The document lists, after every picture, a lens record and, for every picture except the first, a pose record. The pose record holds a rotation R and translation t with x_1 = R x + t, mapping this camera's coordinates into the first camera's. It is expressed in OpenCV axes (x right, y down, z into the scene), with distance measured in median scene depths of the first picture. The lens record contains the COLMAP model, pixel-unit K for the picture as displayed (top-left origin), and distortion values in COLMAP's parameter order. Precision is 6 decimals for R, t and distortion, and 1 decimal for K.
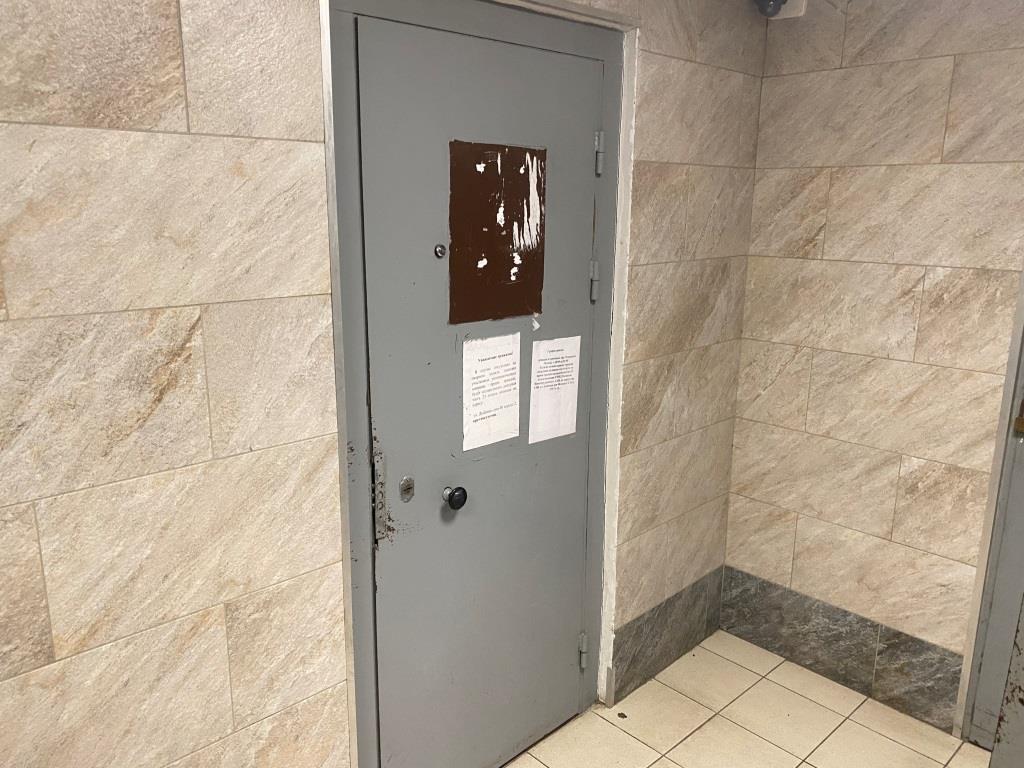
lens RADIAL K [[785.2, 0, 512.5], [0, 785.2, 373.2], [0, 0, 1]] dist [-0.027344, 0.020328]
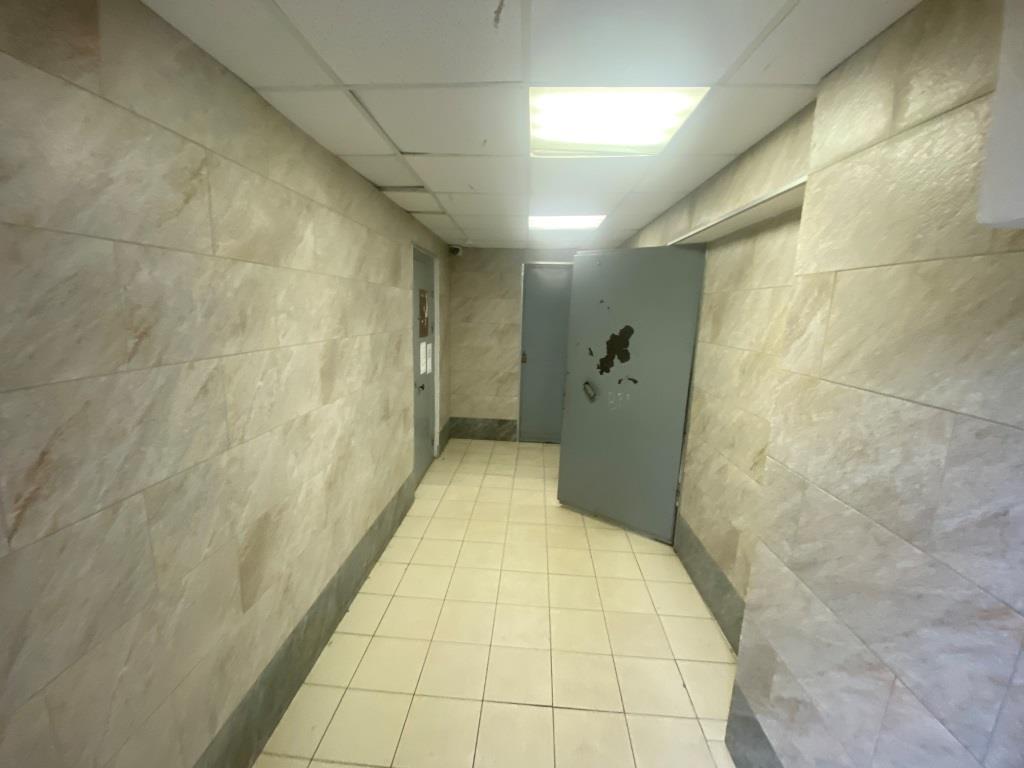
lens RADIAL K [[408.8, 0, 508.1], [0, 408.8, 384.9], [0, 0, 1]] dist [-0.012848, -0.008339]
pose [[0.731461, -0.109382, 0.673053, -1.035560], [0.128372, 0.991490, 0.021621, 0.158965], [-0.669691, 0.070586, 0.739278, -0.653828]]
